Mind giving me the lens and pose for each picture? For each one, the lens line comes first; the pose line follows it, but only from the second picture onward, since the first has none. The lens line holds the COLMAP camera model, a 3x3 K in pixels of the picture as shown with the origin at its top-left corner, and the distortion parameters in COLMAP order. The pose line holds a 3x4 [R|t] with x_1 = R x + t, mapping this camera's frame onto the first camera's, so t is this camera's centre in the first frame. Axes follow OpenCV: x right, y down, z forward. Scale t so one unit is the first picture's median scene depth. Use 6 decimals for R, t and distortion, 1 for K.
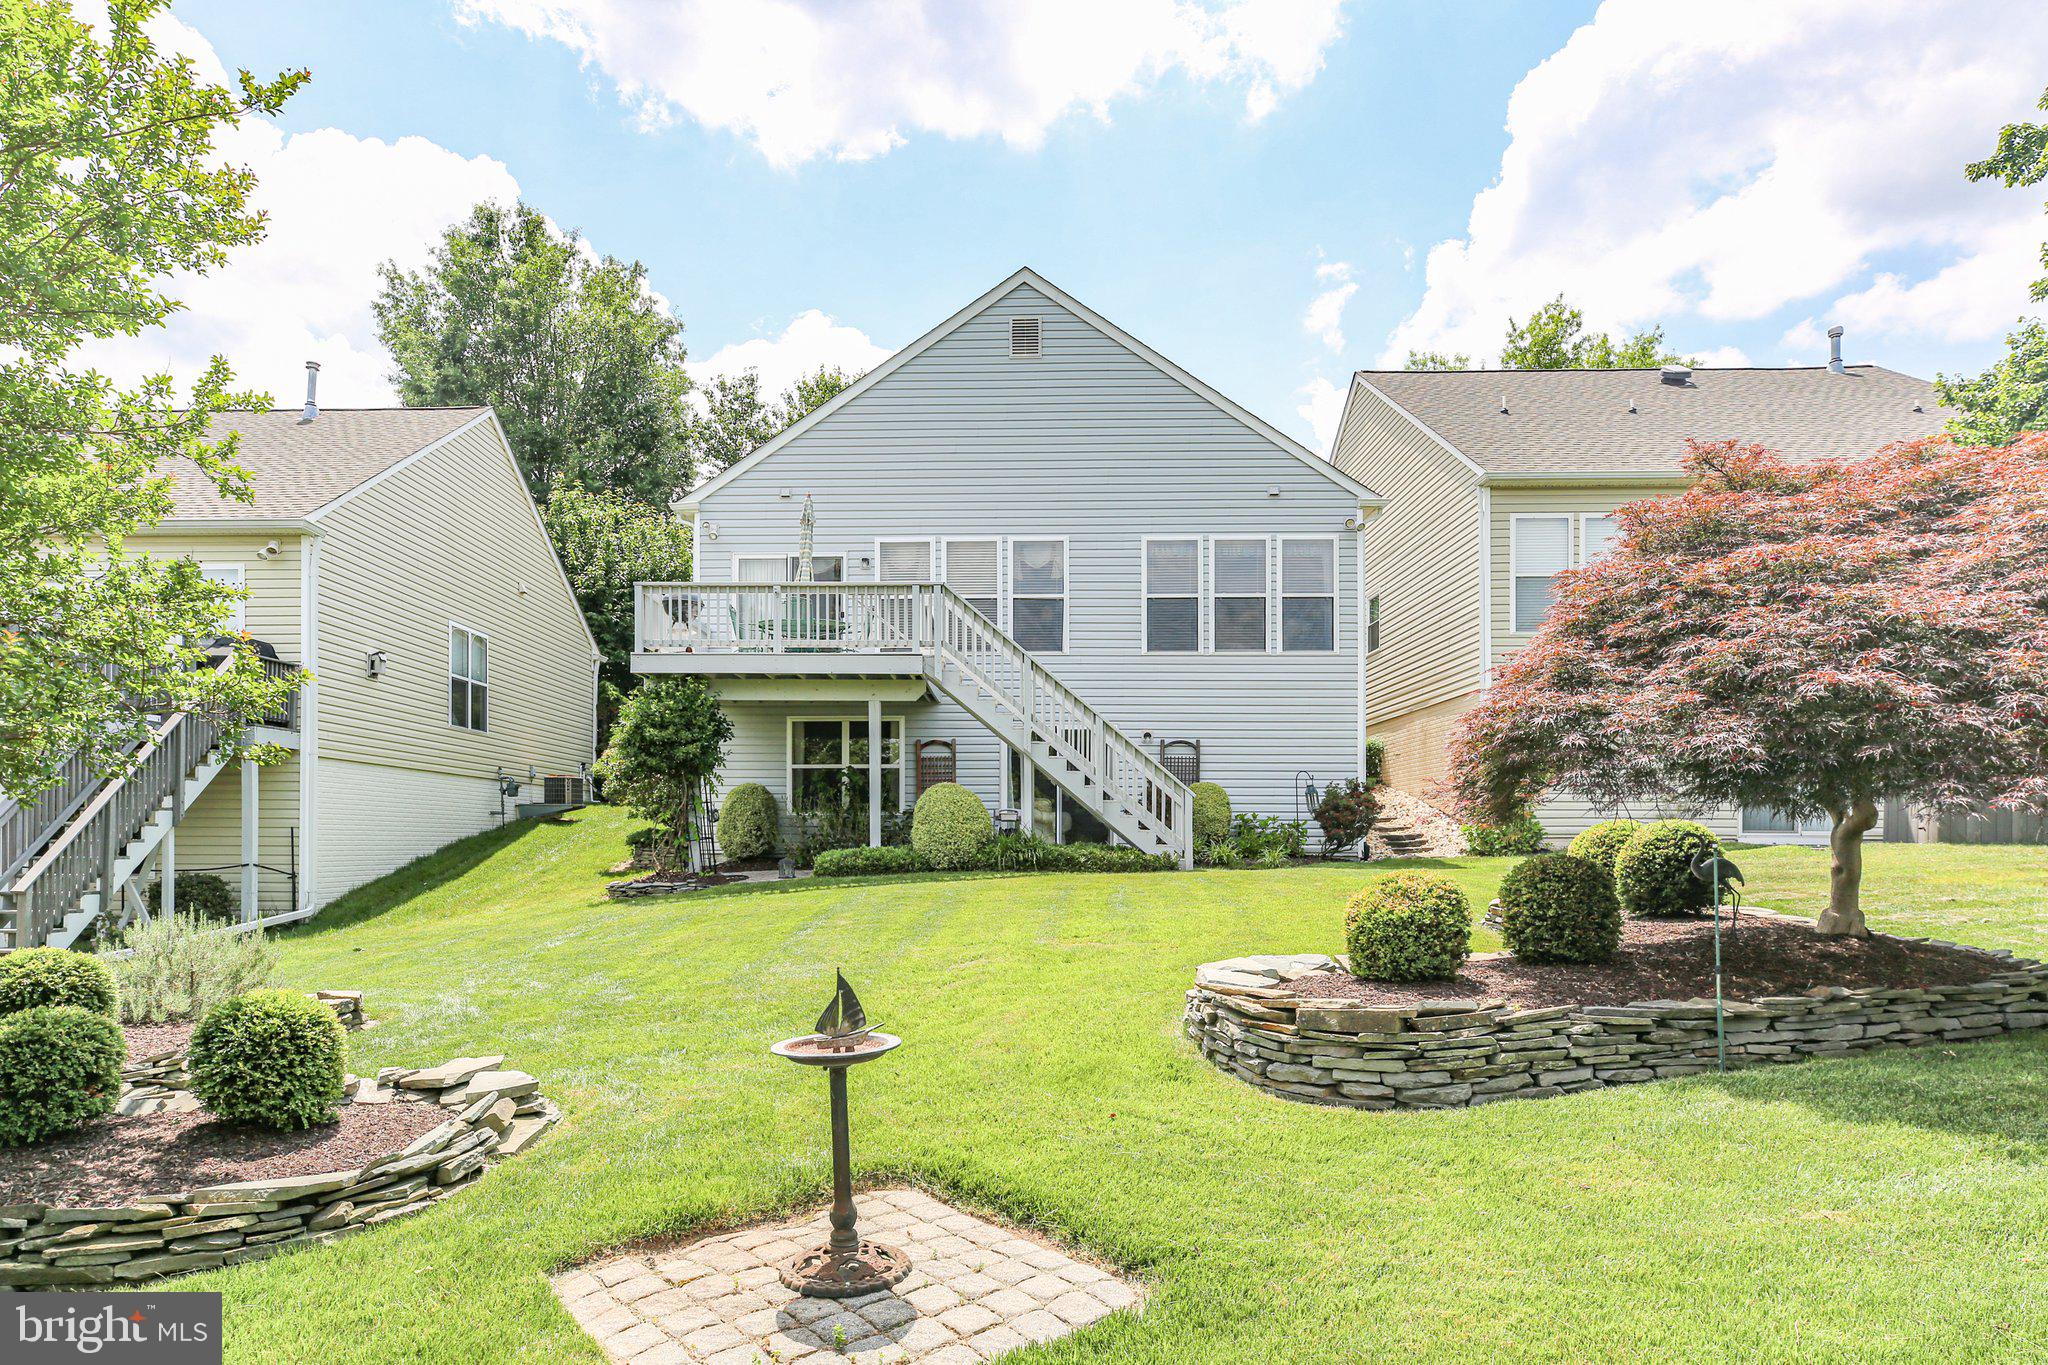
lens RADIAL K [[1303.3, 0, 1016.9], [0, 1303.3, 831.6], [0, 0, 1]] dist [0.003664, 0.001165]
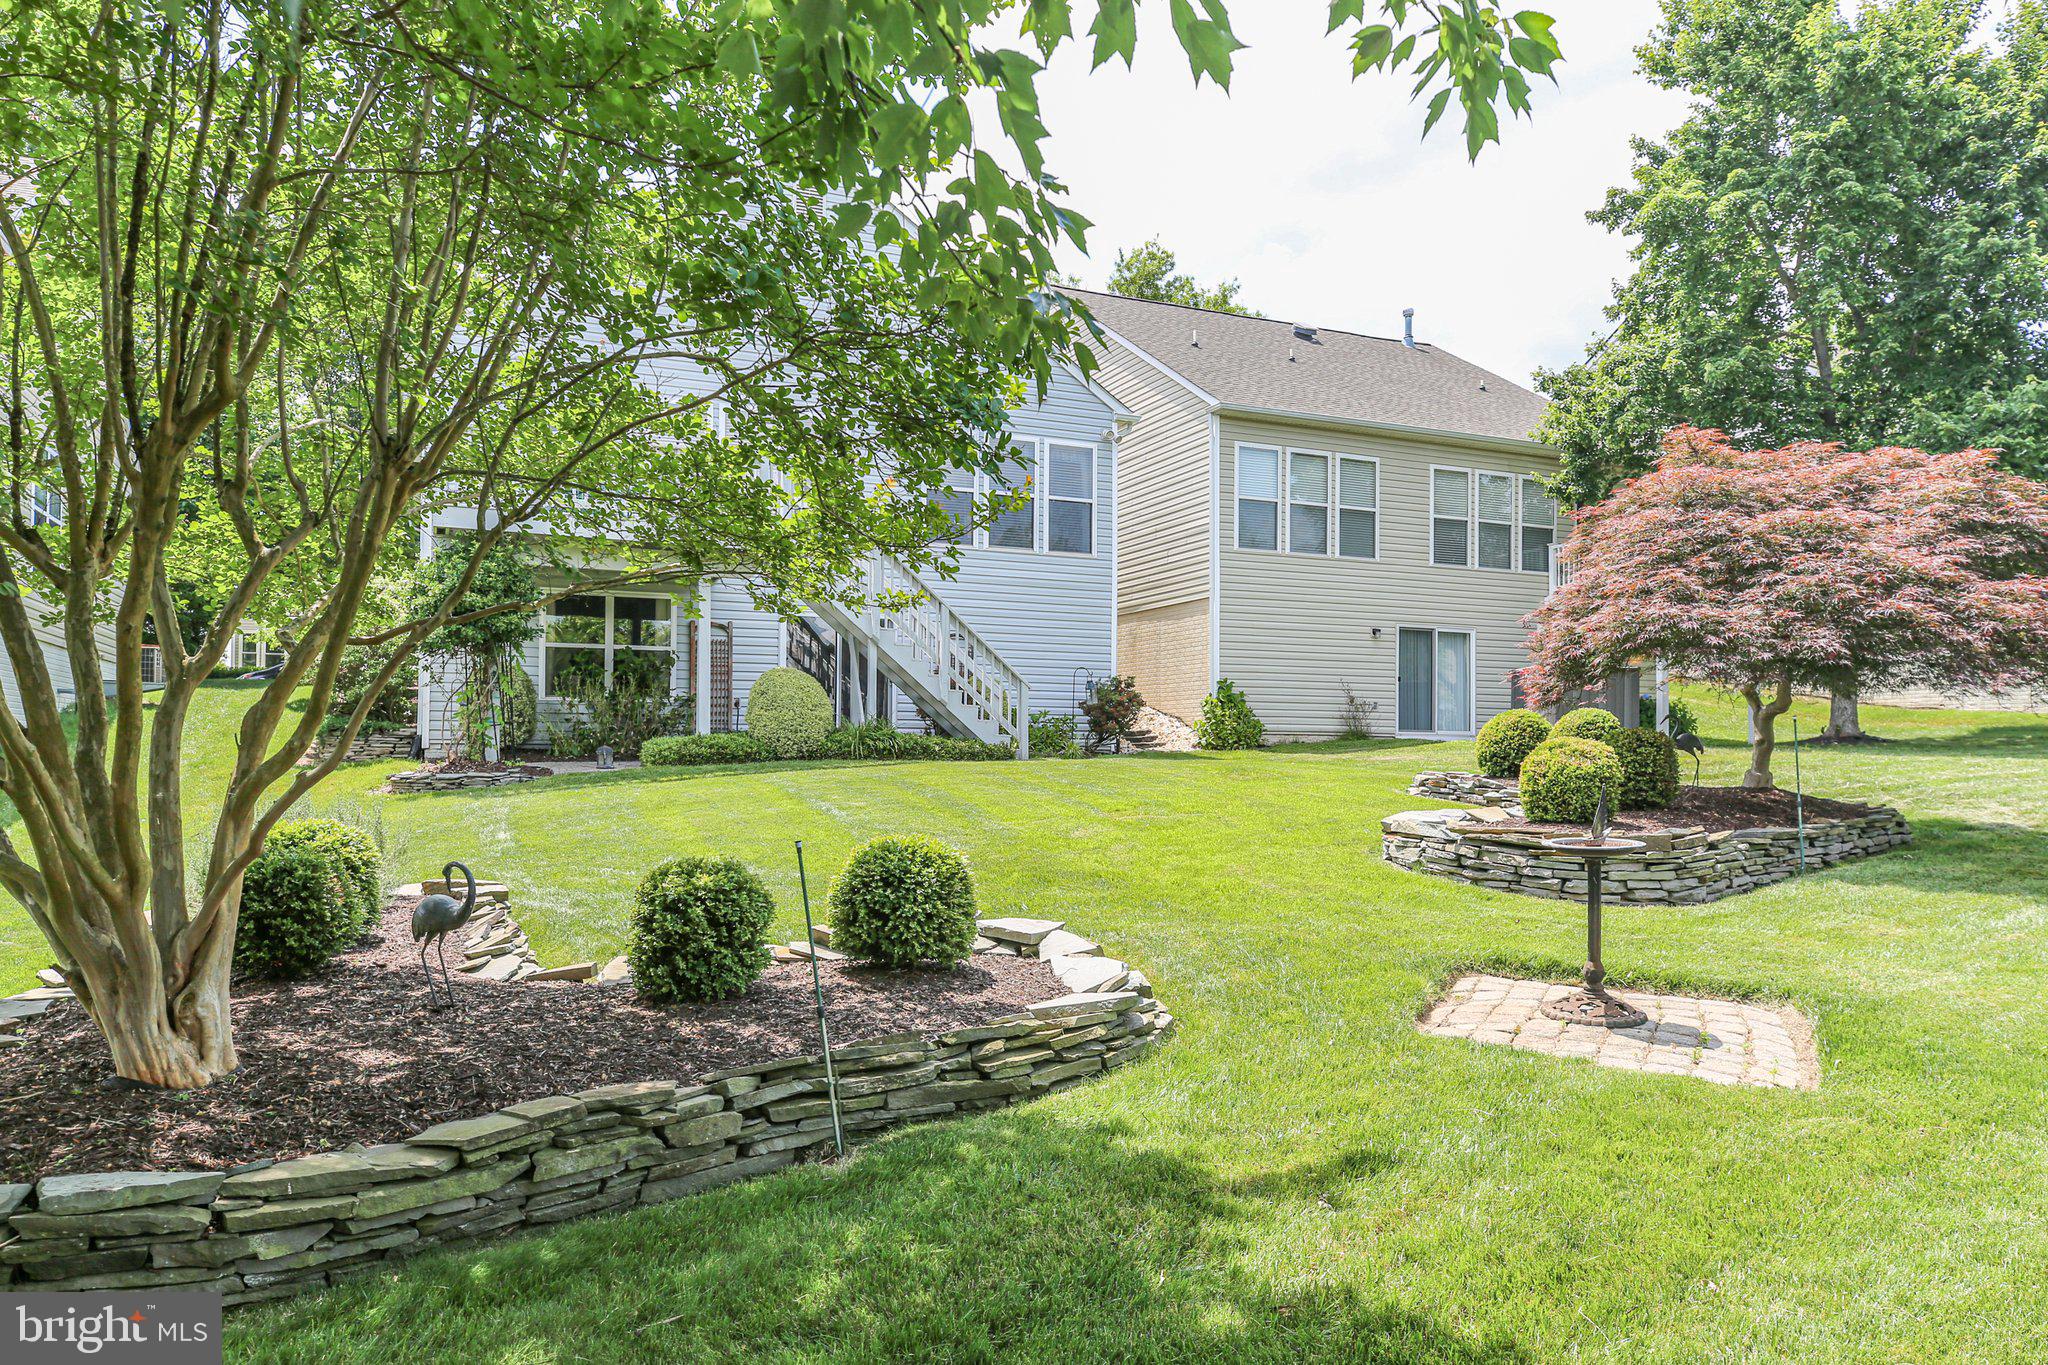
lens RADIAL K [[1437.7, 0, 1030.5], [0, 1437.7, 737.2], [0, 0, 1]] dist [0.006081, -0.001844]
pose [[0.893559, 0.009571, 0.448844, -0.322451], [-0.007416, 0.999951, -0.006560, 0.016751], [-0.448885, 0.002533, 0.893586, -0.013455]]
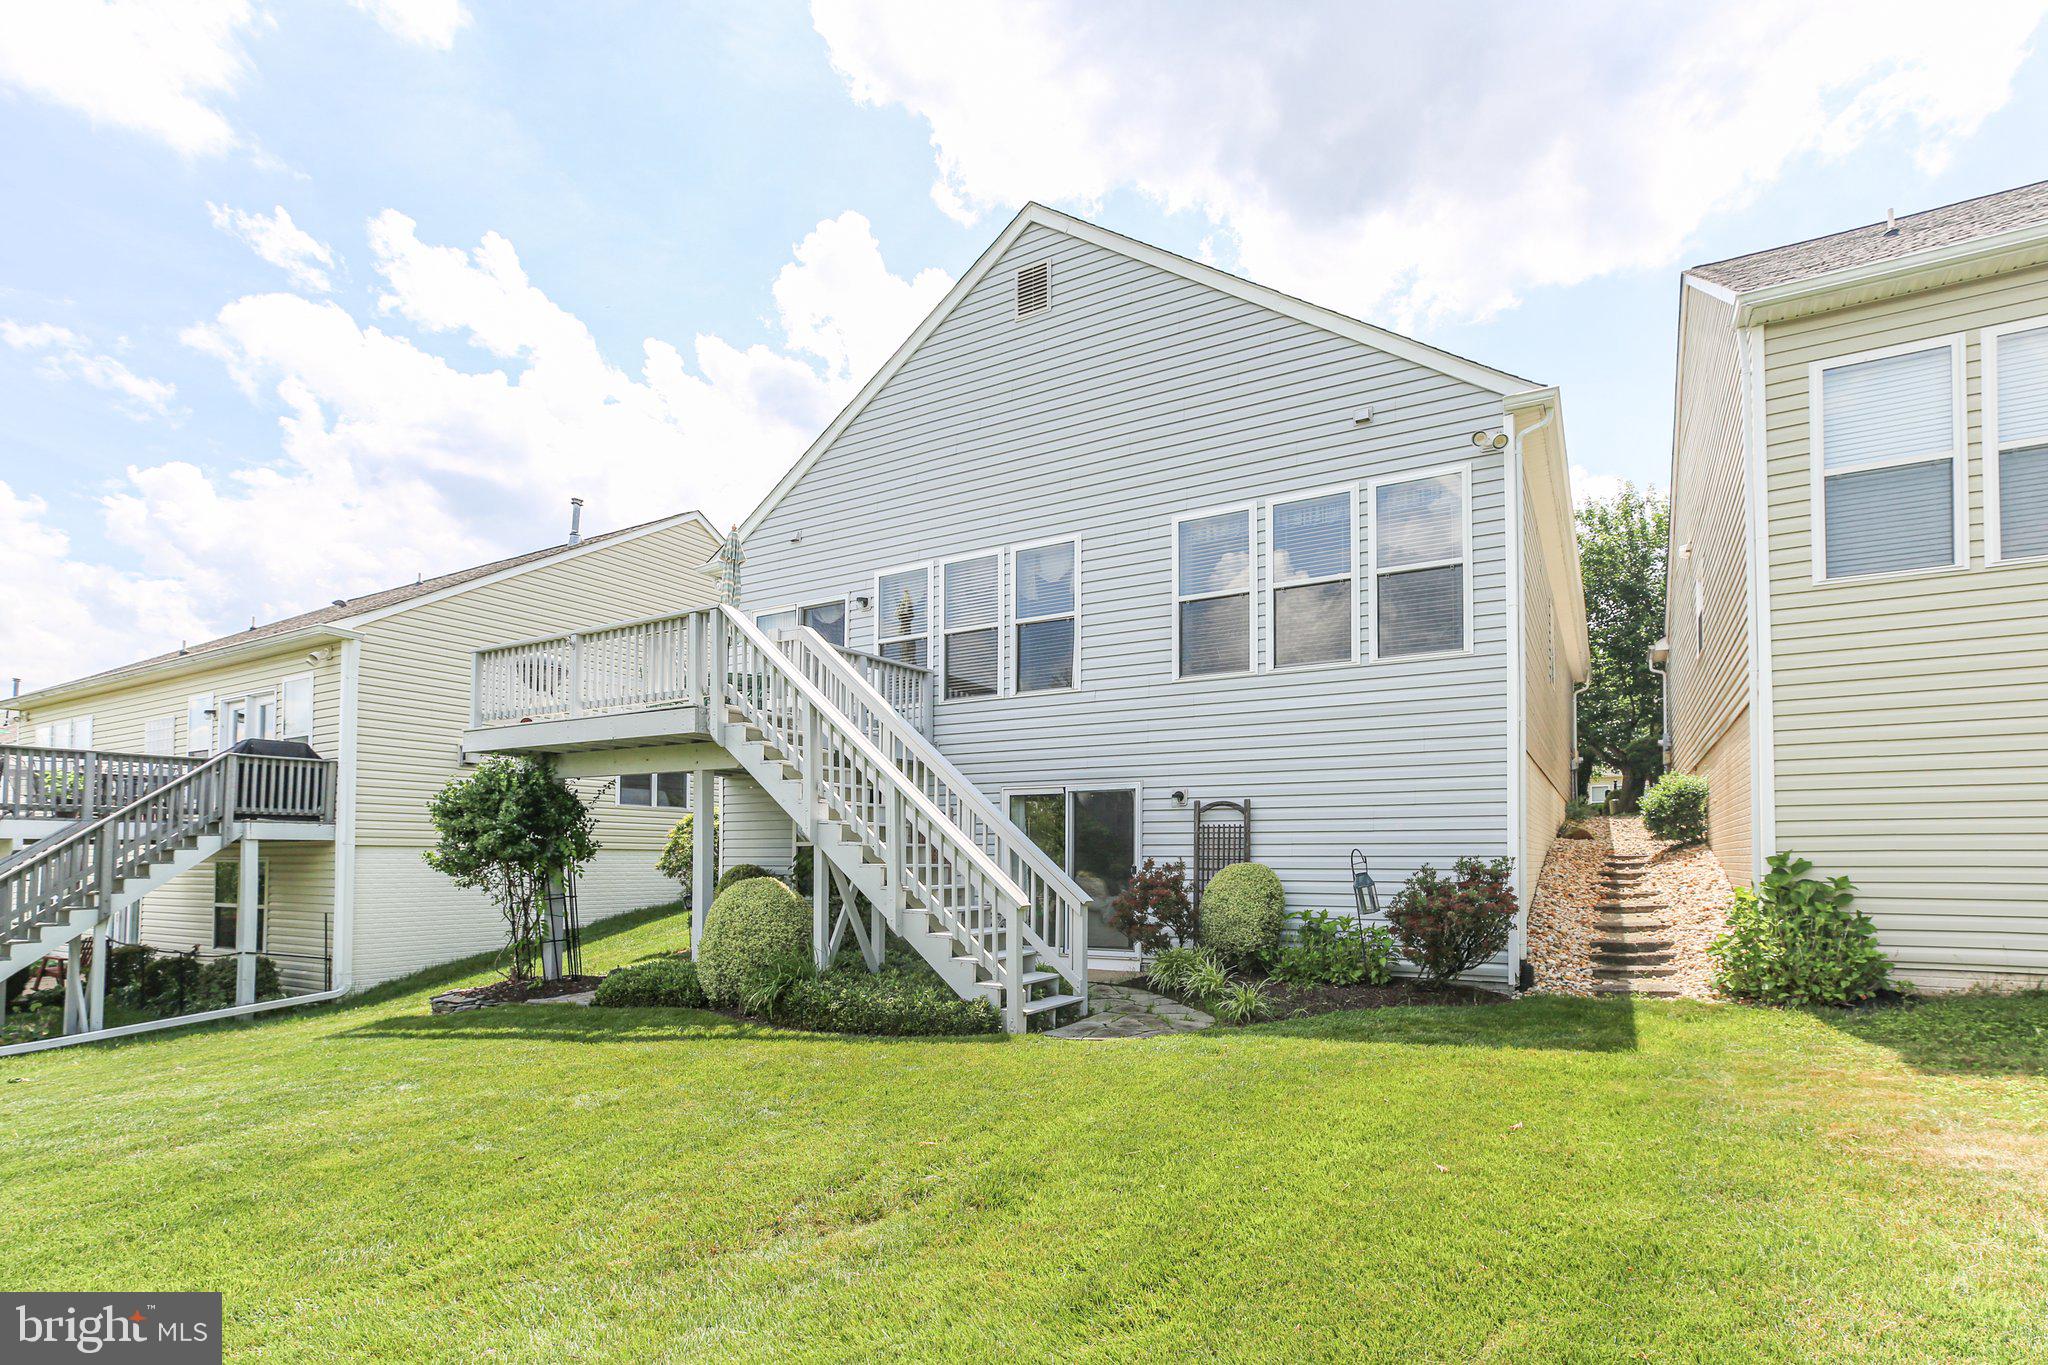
lens RADIAL K [[1002.7, 0, 1029.3], [0, 1002.7, 842.1], [0, 0, 1]] dist [-0.021837, 0.008562]
pose [[0.870954, -0.009856, -0.491265, 0.297821], [0.003411, 0.999896, -0.014014, -0.041197], [0.491352, 0.010530, 0.870897, 0.488479]]
